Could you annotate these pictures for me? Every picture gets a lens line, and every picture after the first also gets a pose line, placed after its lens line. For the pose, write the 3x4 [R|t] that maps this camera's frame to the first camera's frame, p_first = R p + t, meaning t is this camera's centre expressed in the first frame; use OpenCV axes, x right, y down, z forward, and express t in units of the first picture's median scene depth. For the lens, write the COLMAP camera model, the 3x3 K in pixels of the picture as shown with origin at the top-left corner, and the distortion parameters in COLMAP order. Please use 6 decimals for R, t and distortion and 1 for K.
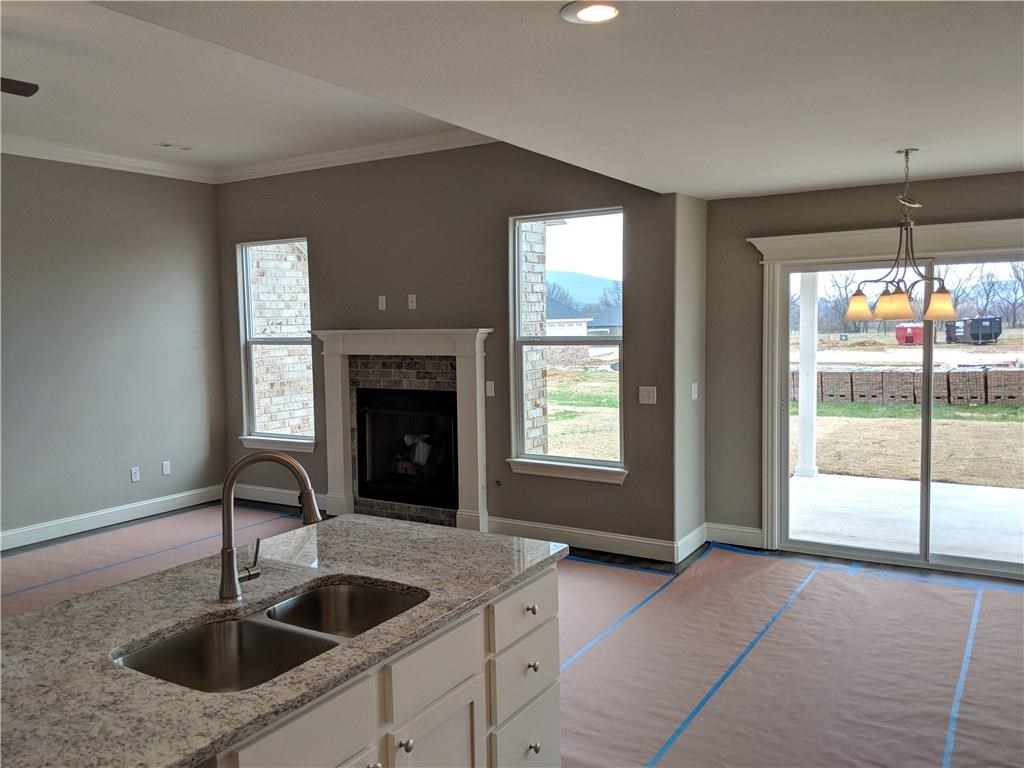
lens RADIAL K [[833.1, 0, 491.3], [0, 833.1, 390.5], [0, 0, 1]] dist [0.001762, -0.111743]
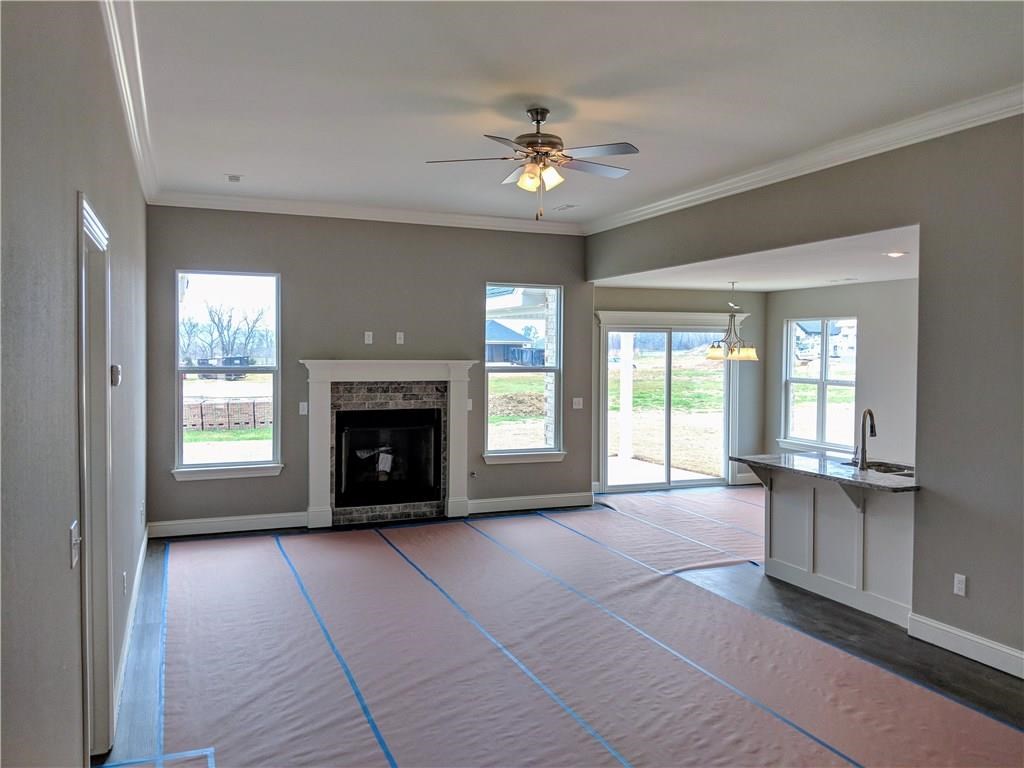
lens RADIAL K [[811.2, 0, 555.7], [0, 811.2, 379.1], [0, 0, 1]] dist [0.002100, 0.000819]
pose [[0.540690, -0.003845, 0.841213, -0.957365], [0.053488, 0.998123, -0.029817, 0.002751], [-0.839520, 0.061116, 0.539881, 0.152338]]
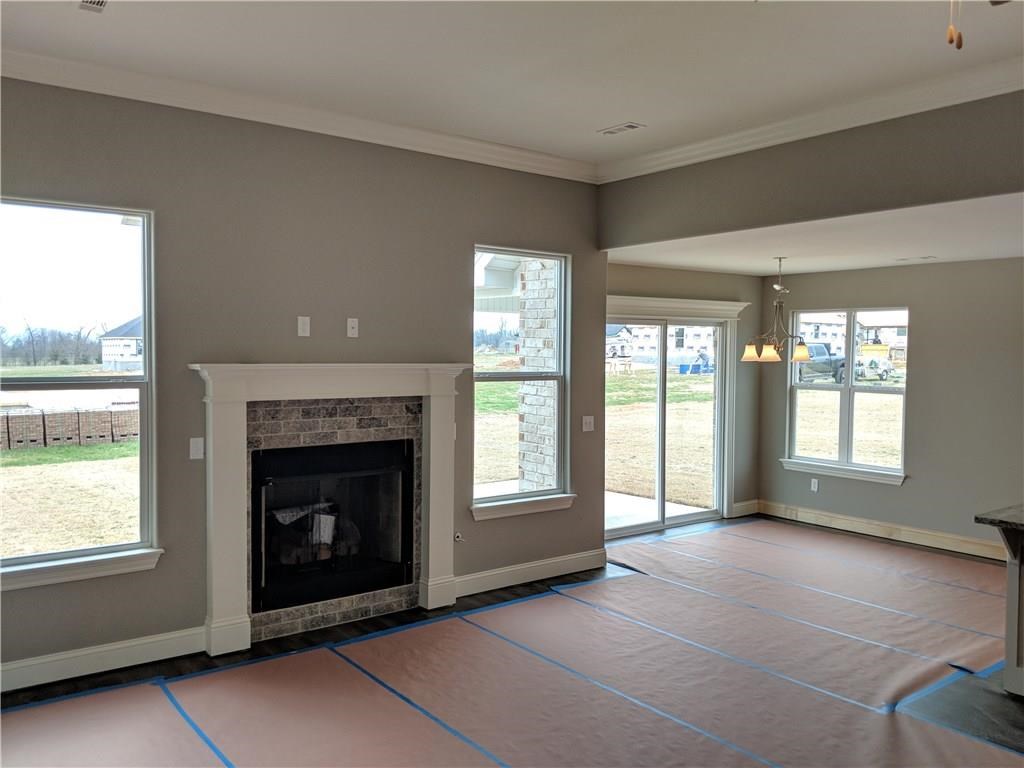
lens RADIAL K [[805.9, 0, 531.1], [0, 805.9, 384.8], [0, 0, 1]] dist [-0.006511, -0.005940]
pose [[0.318300, -0.014771, 0.947875, -0.722949], [0.066861, 0.997738, -0.006904, -0.037073], [-0.945629, 0.065573, 0.318568, 0.595075]]
